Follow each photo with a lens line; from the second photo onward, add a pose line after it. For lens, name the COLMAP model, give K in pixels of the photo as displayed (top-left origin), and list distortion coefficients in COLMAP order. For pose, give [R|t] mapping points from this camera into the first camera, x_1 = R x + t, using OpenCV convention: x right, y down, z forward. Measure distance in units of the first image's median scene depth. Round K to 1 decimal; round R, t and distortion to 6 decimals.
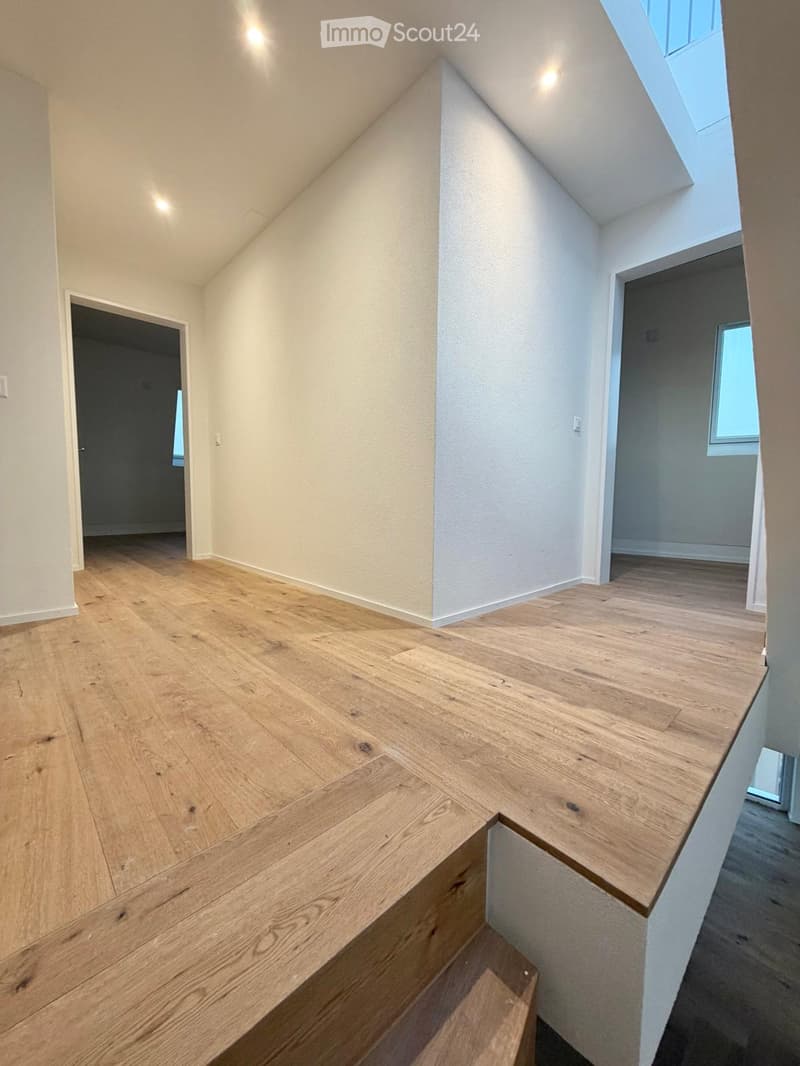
lens RADIAL K [[423.8, 0, 399.4], [0, 423.8, 533.2], [0, 0, 1]] dist [0.000380, 0.000222]
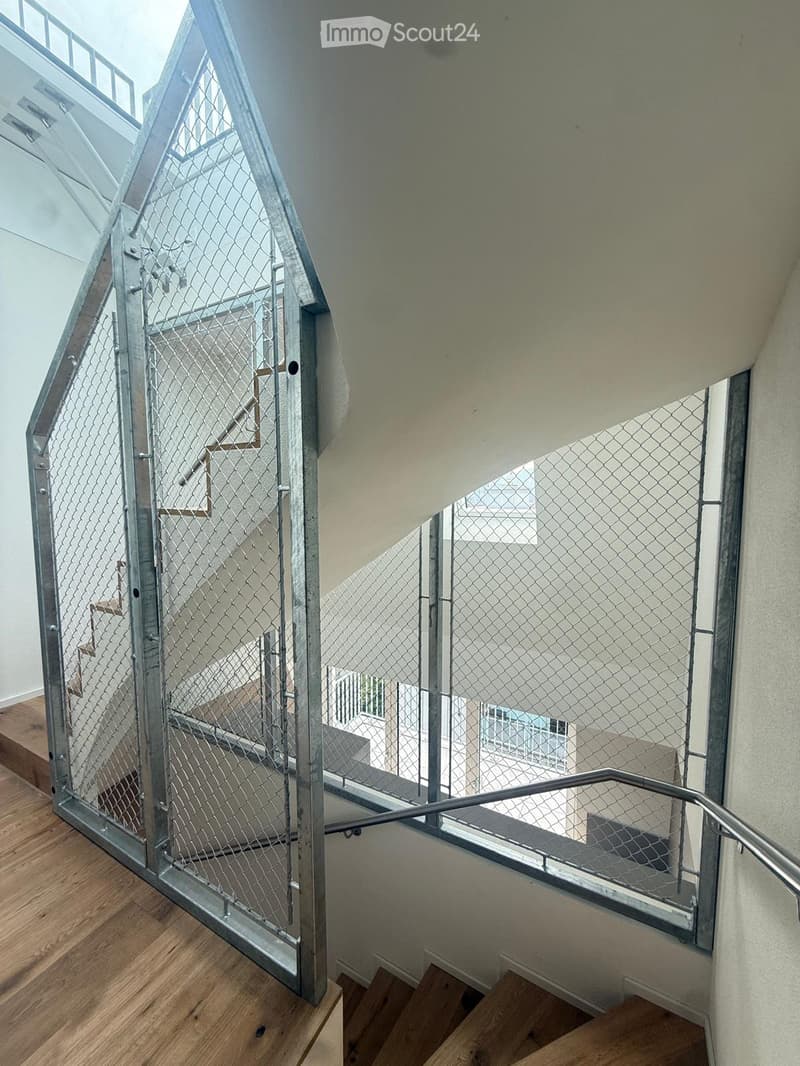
lens RADIAL K [[423.8, 0, 400.3], [0, 423.8, 529.4], [0, 0, 1]] dist [0.000380, 0.000222]
pose [[-0.308532, -0.081527, 0.947714, -0.459054], [0.084903, 0.989983, 0.112803, -0.542877], [-0.947417, 0.115267, -0.298519, 0.489177]]
